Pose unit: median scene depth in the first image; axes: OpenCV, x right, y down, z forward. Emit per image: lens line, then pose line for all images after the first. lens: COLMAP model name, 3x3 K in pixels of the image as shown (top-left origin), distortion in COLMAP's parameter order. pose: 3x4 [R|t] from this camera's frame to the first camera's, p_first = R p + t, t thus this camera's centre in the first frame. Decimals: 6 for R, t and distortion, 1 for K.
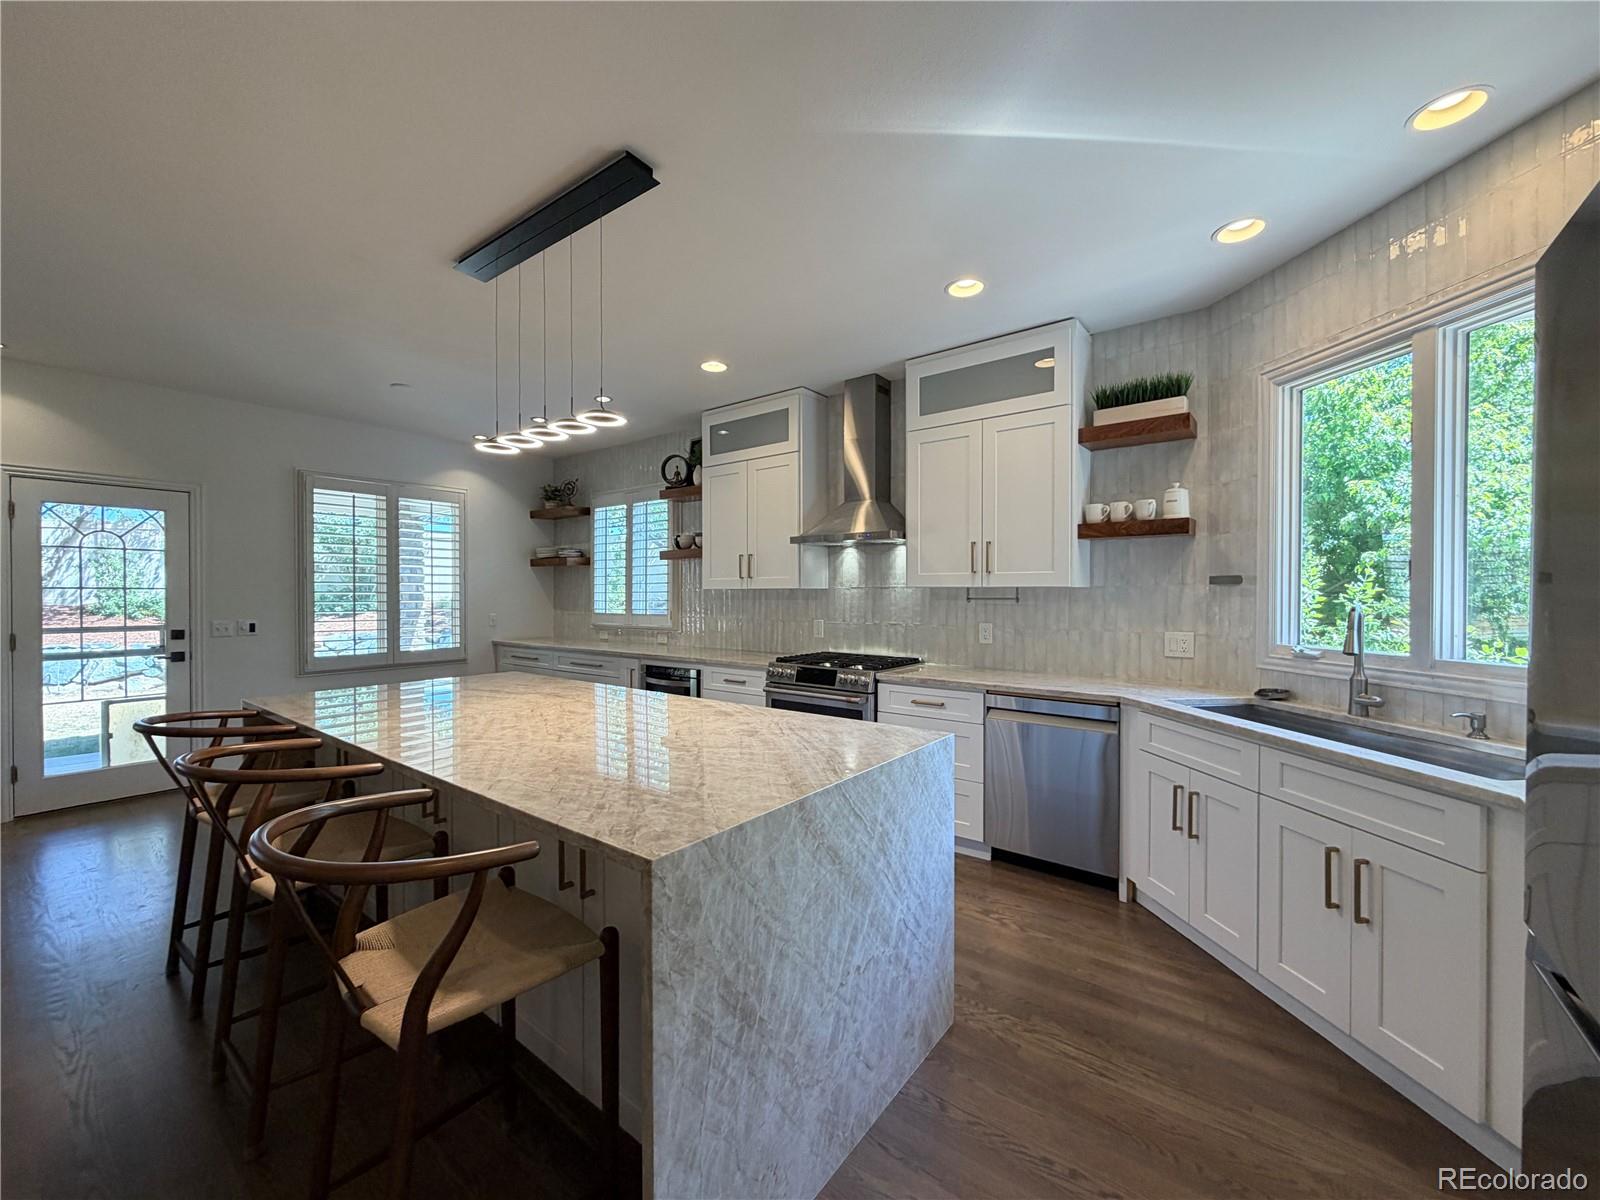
lens RADIAL K [[637.8, 0, 796.3], [0, 637.8, 599.3], [0, 0, 1]] dist [-0.000610, 0.000140]
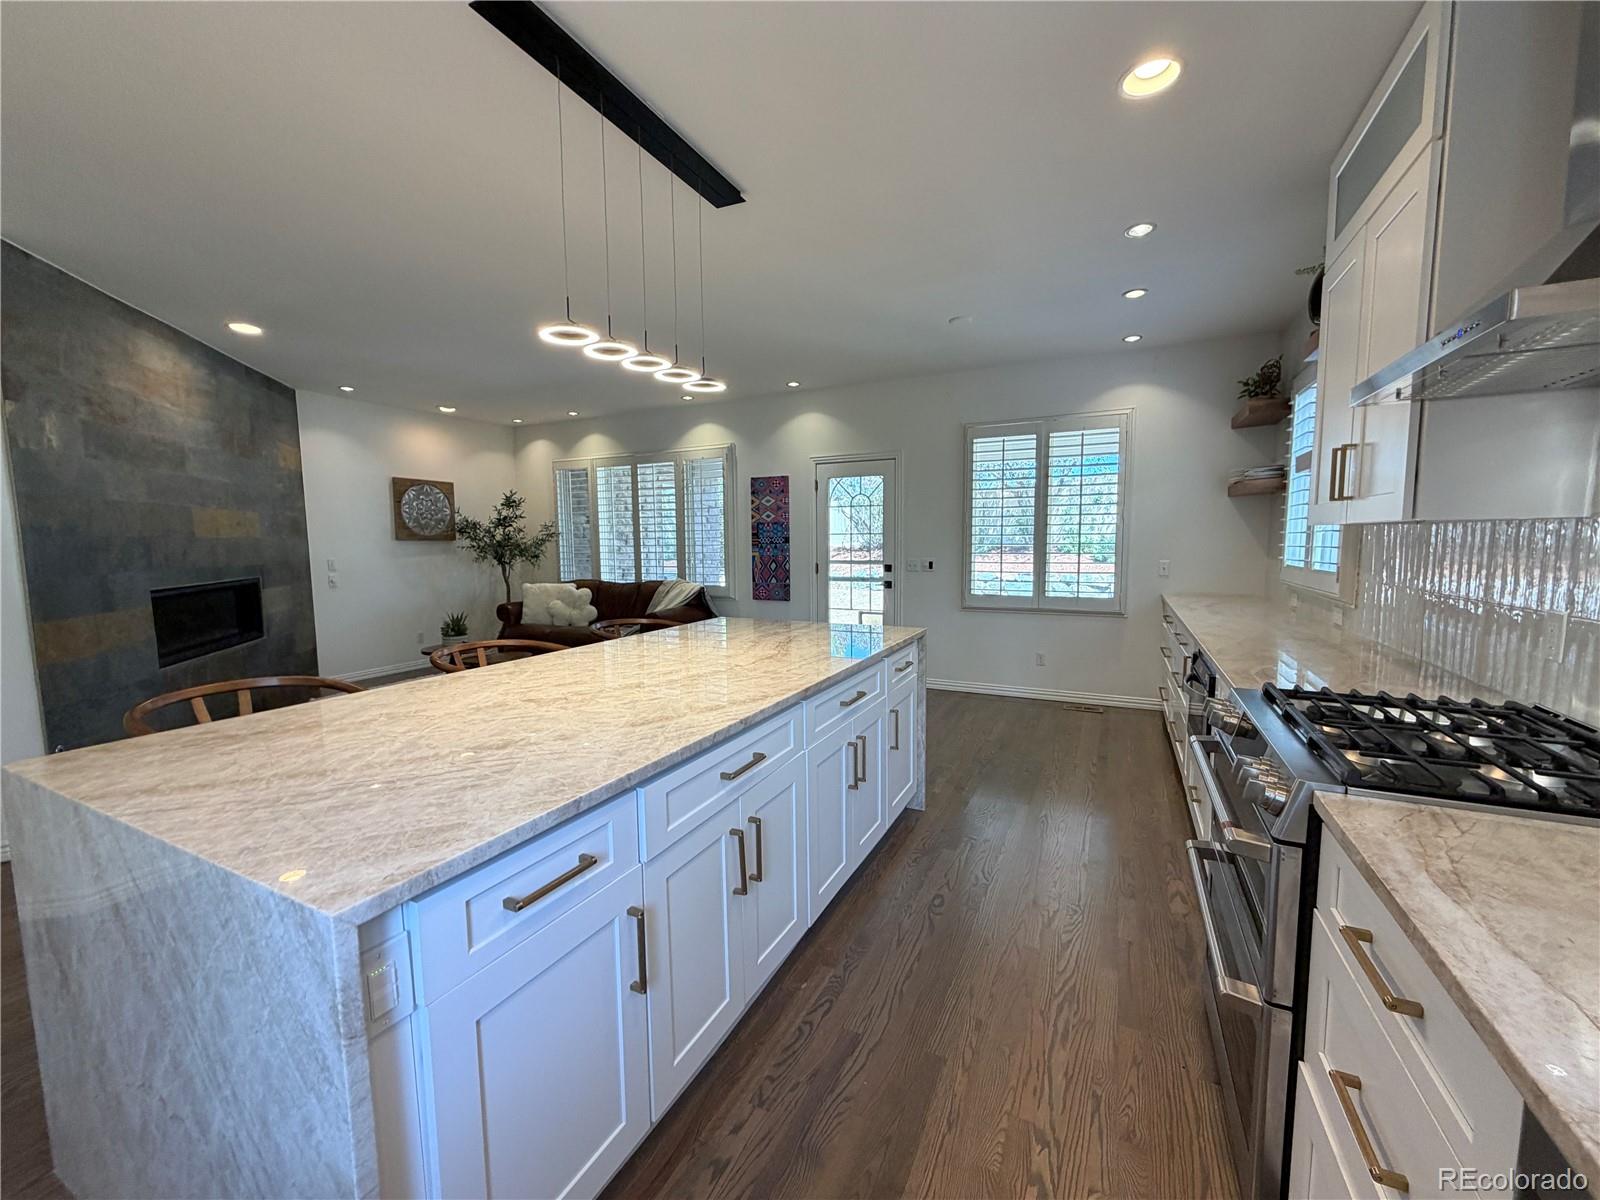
lens RADIAL K [[637.8, 0, 797.0], [0, 637.8, 599.6], [0, 0, 1]] dist [-0.000610, 0.000140]
pose [[0.193690, 0.093542, -0.976593, 0.381003], [0.000379, 0.995437, 0.095422, -0.008458], [0.981063, -0.018853, 0.192770, 0.696967]]
